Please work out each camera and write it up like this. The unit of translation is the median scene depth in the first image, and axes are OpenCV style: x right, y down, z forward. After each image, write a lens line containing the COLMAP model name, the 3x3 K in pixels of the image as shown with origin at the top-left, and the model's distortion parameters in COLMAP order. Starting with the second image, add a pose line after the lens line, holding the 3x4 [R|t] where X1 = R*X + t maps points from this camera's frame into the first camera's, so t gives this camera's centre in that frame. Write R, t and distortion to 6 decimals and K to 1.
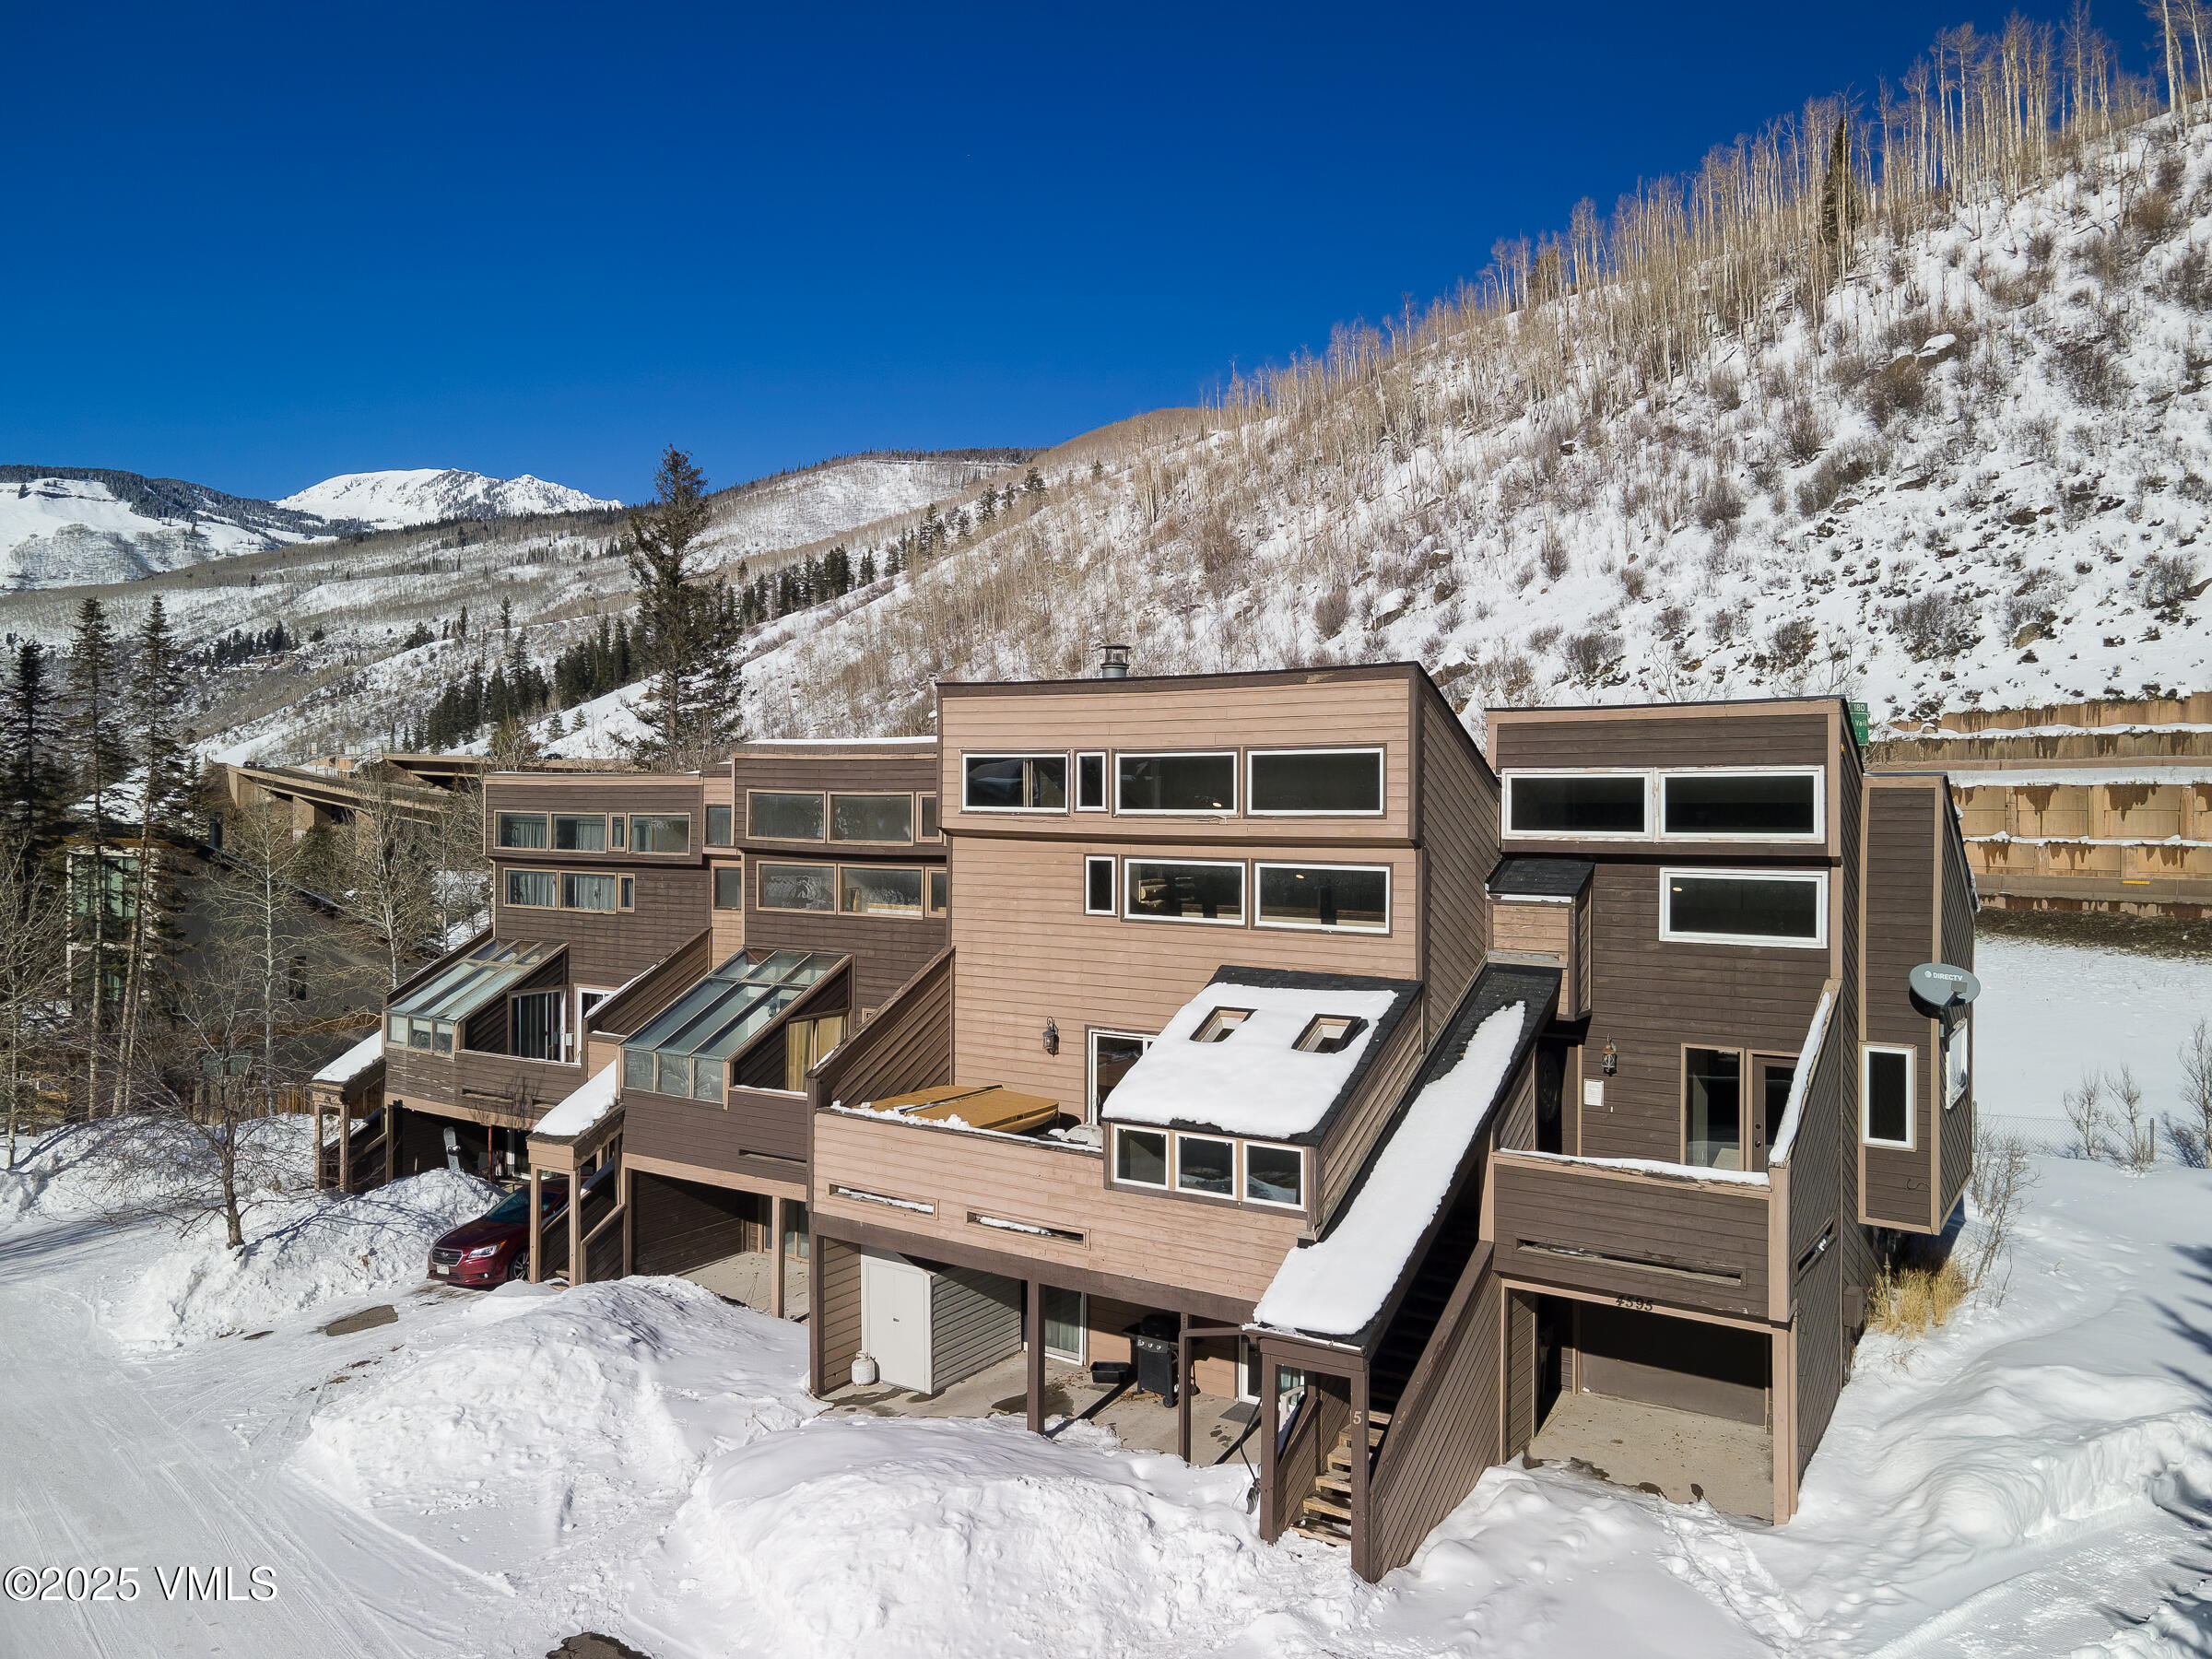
lens RADIAL K [[1591.3, 0, 1073.6], [0, 1591.3, 803.1], [0, 0, 1]] dist [0.043696, 0.017204]
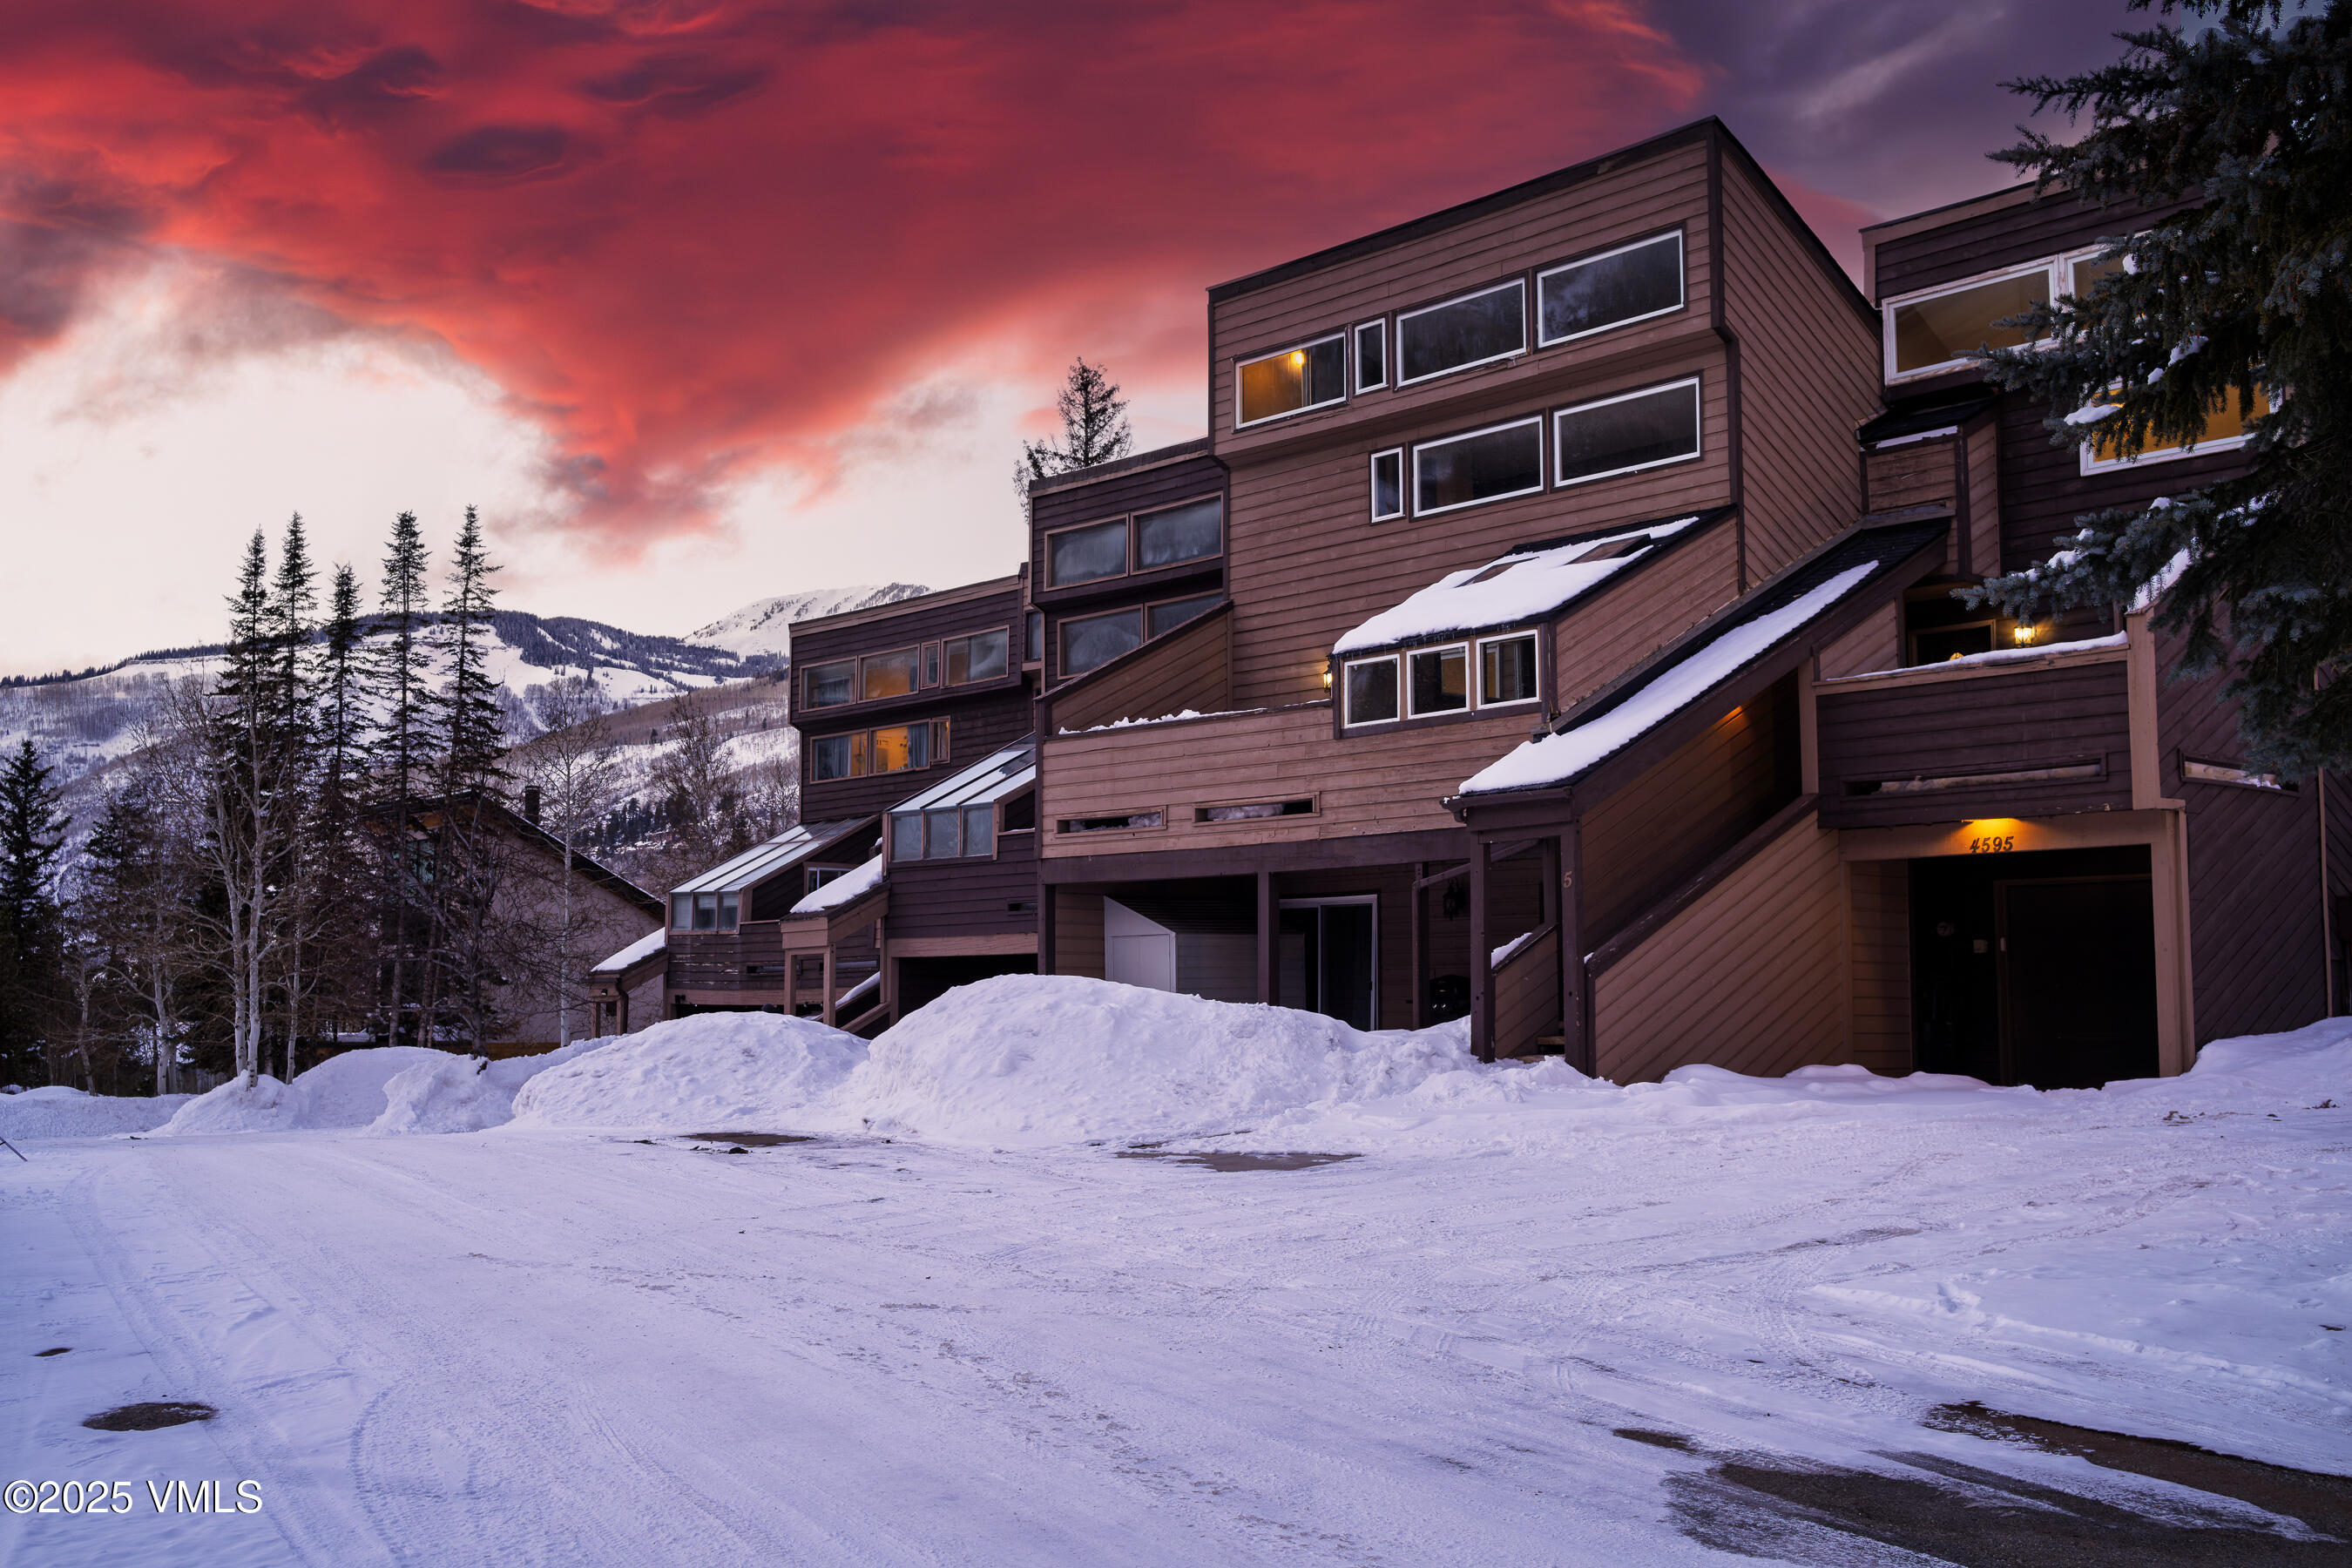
lens RADIAL K [[2305.3, 0, 1160.5], [0, 2305.3, 786.5], [0, 0, 1]] dist [-0.004963, 0.000000]
pose [[0.968077, -0.028824, -0.248988, 0.123003], [0.002814, 0.994553, -0.104193, 0.207195], [0.250635, 0.100166, 0.962886, -0.100244]]
